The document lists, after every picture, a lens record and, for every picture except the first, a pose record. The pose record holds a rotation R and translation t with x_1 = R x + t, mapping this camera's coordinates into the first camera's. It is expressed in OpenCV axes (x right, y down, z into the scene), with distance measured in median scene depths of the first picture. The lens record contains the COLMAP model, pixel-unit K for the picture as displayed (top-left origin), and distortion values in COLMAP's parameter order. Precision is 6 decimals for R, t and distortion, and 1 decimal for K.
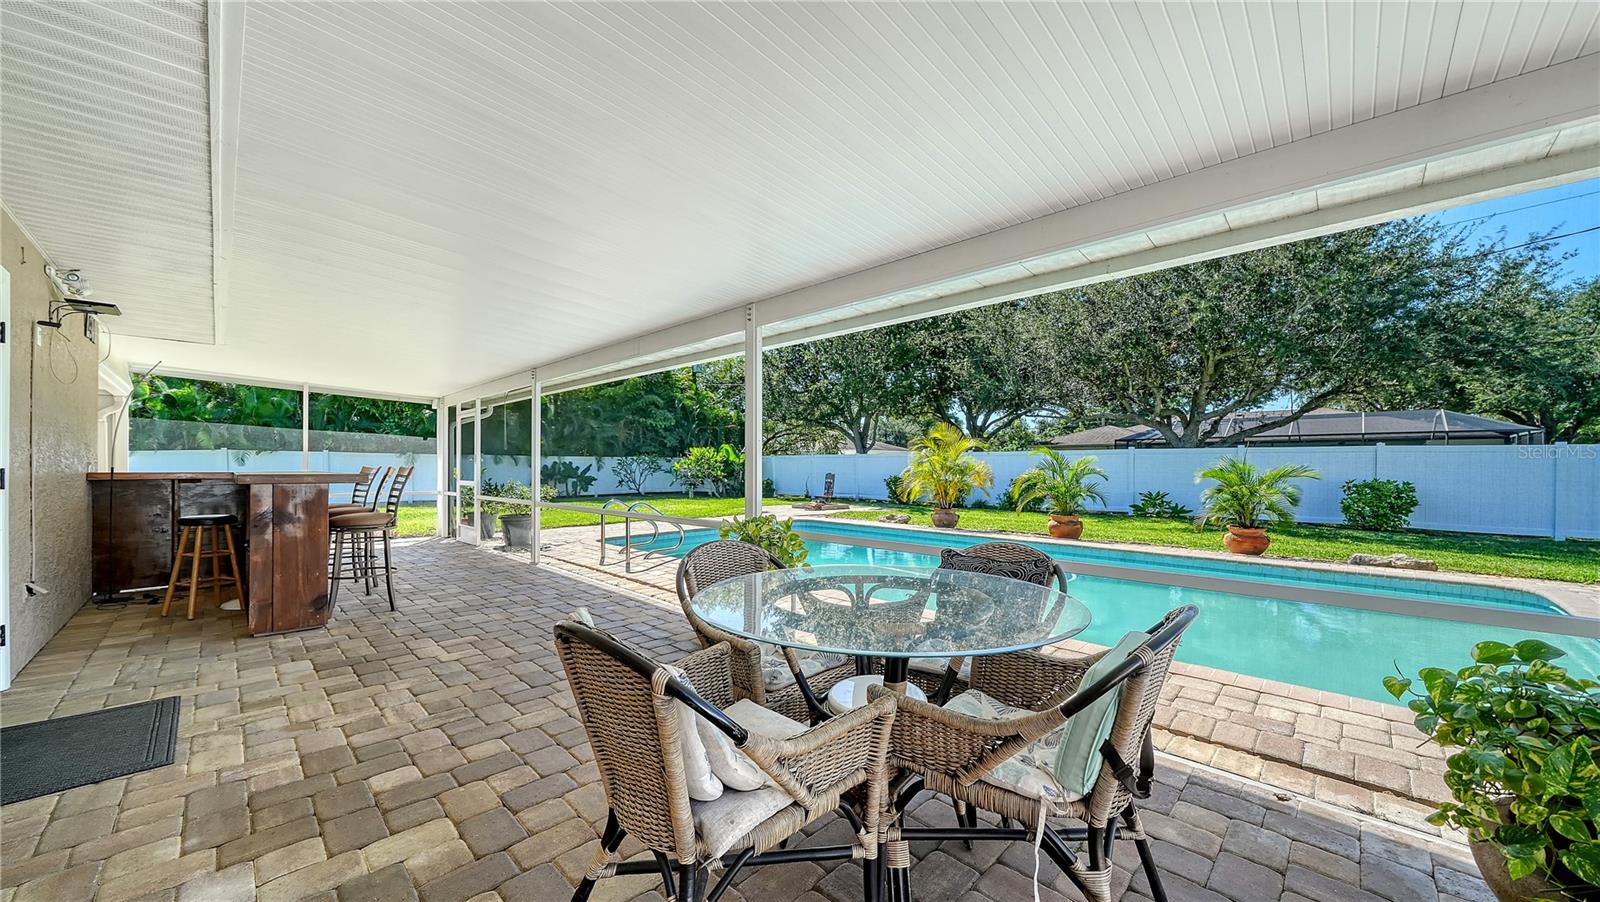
lens RADIAL K [[569.4, 0, 792.2], [0, 569.4, 477.1], [0, 0, 1]] dist [-0.002284, -0.000185]
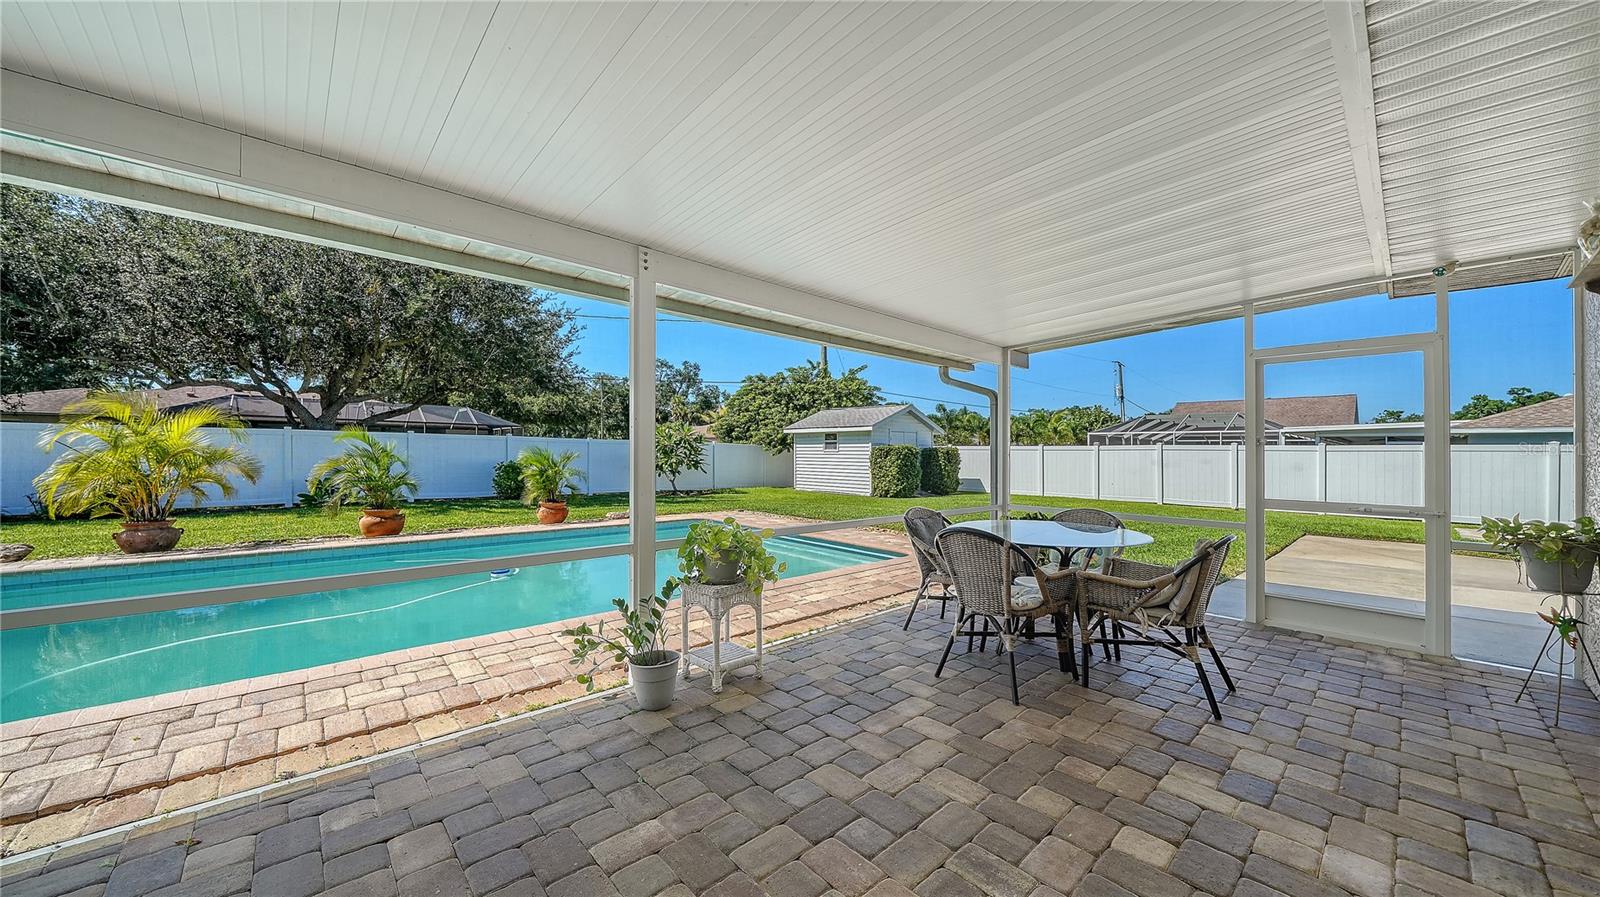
lens RADIAL K [[570.6, 0, 802.7], [0, 570.6, 449.9], [0, 0, 1]] dist [-0.000296, -0.000496]
pose [[0.056287, 0.003509, 0.998408, -0.292611], [0.009849, 0.999943, -0.004069, -0.010602], [-0.998366, 0.010063, 0.056250, 0.270119]]
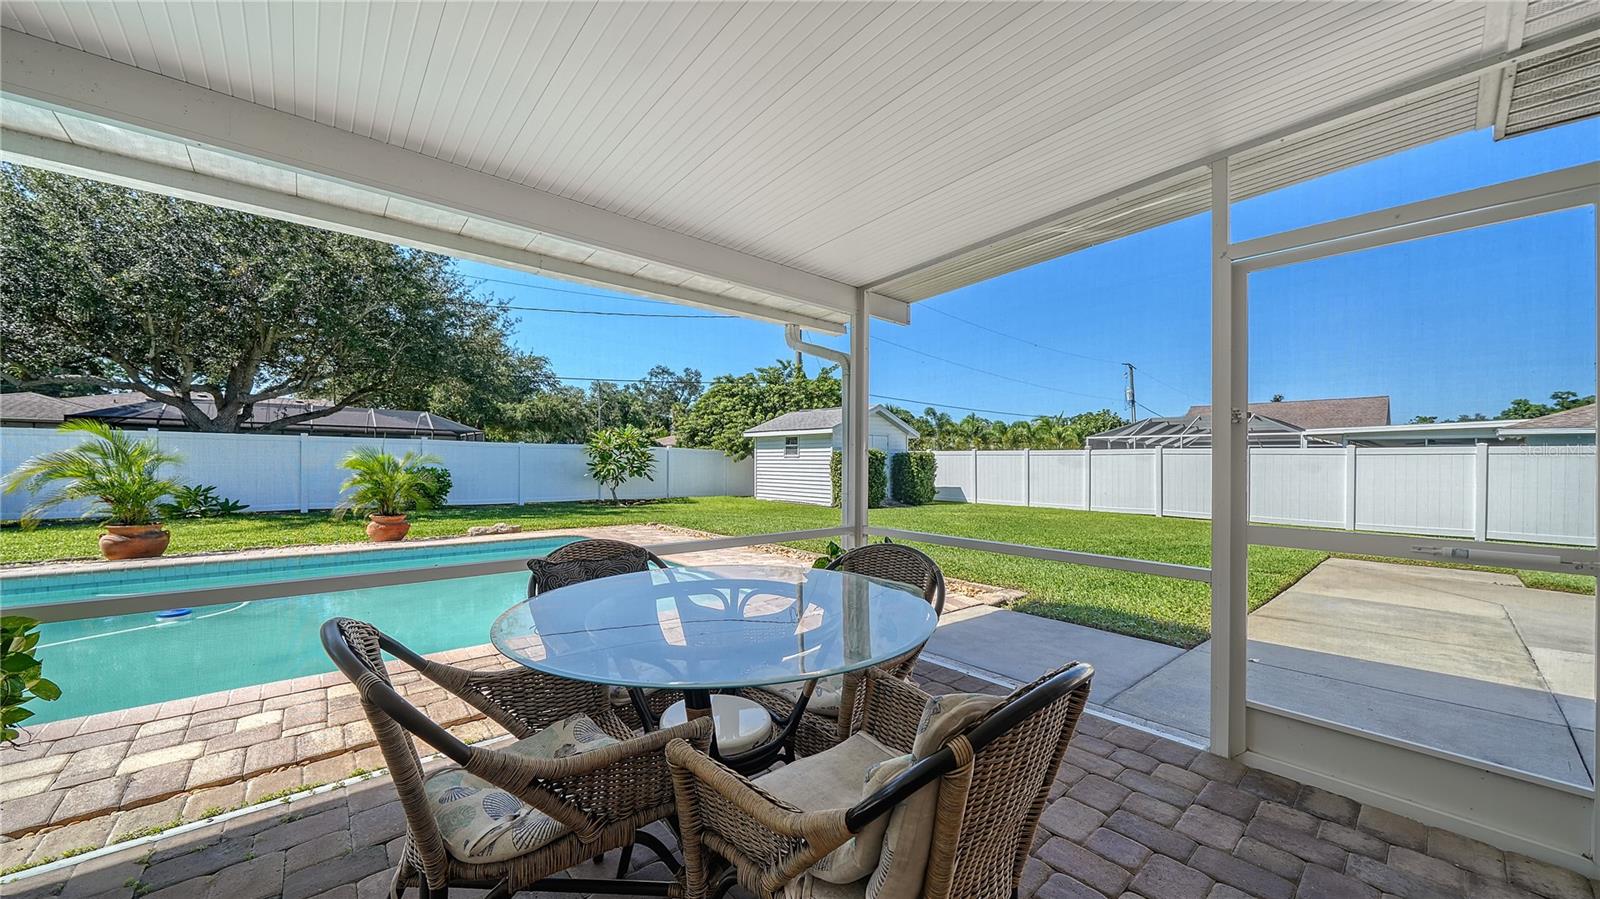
lens RADIAL K [[570.6, 0, 794.1], [0, 570.6, 464.5], [0, 0, 1]] dist [-0.000296, -0.000496]
pose [[0.089223, -0.007957, 0.995980, -0.111740], [0.010839, 0.999917, 0.007018, -0.001279], [-0.995953, 0.010169, 0.089302, 0.126479]]
